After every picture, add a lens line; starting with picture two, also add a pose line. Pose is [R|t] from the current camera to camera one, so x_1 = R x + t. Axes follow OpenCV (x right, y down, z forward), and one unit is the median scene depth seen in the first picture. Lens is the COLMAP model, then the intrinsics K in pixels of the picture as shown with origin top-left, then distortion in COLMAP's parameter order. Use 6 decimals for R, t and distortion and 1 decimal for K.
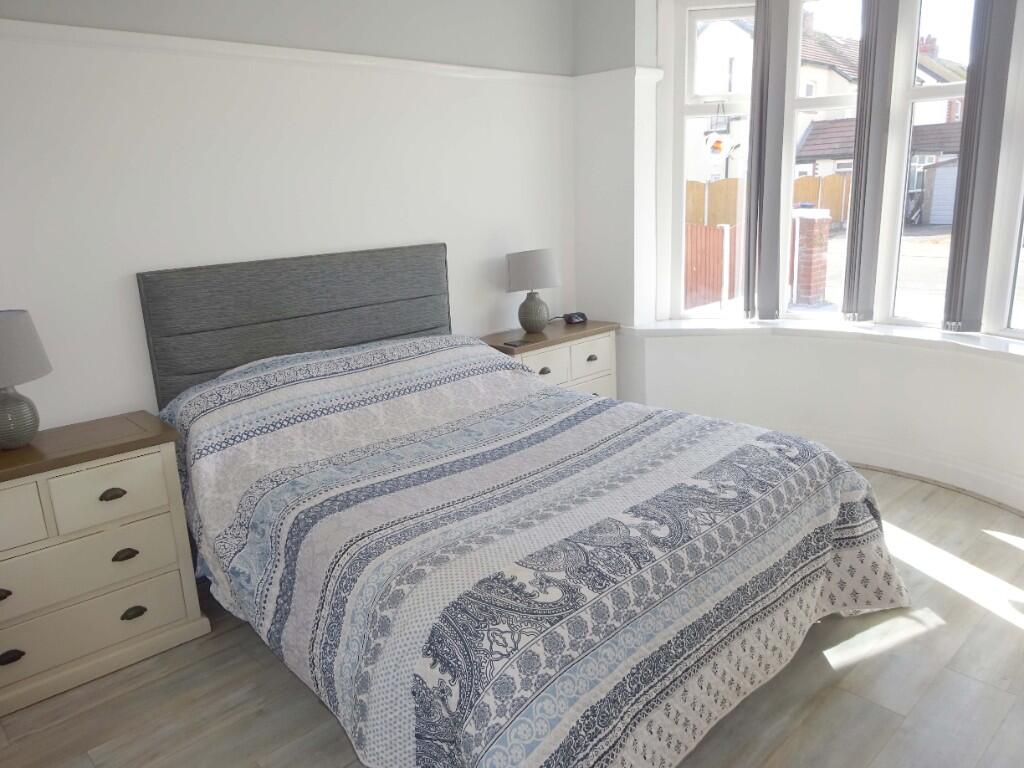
lens RADIAL K [[753.9, 0, 510.4], [0, 753.9, 381.3], [0, 0, 1]] dist [0.005029, -0.005231]
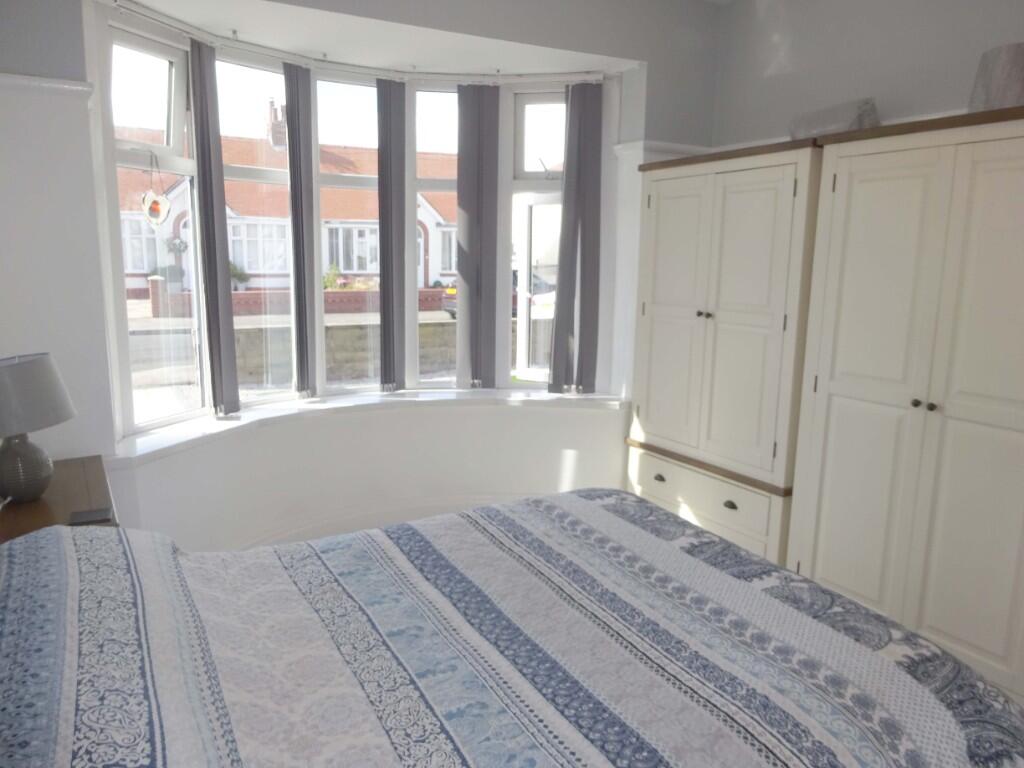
lens RADIAL K [[753.9, 0, 510.4], [0, 753.9, 381.3], [0, 0, 1]] dist [0.005029, -0.005231]
pose [[0.223828, -0.121793, 0.966989, -0.645917], [0.216927, 0.973499, 0.072401, -0.171684], [-0.950181, 0.193560, 0.244317, 0.750886]]
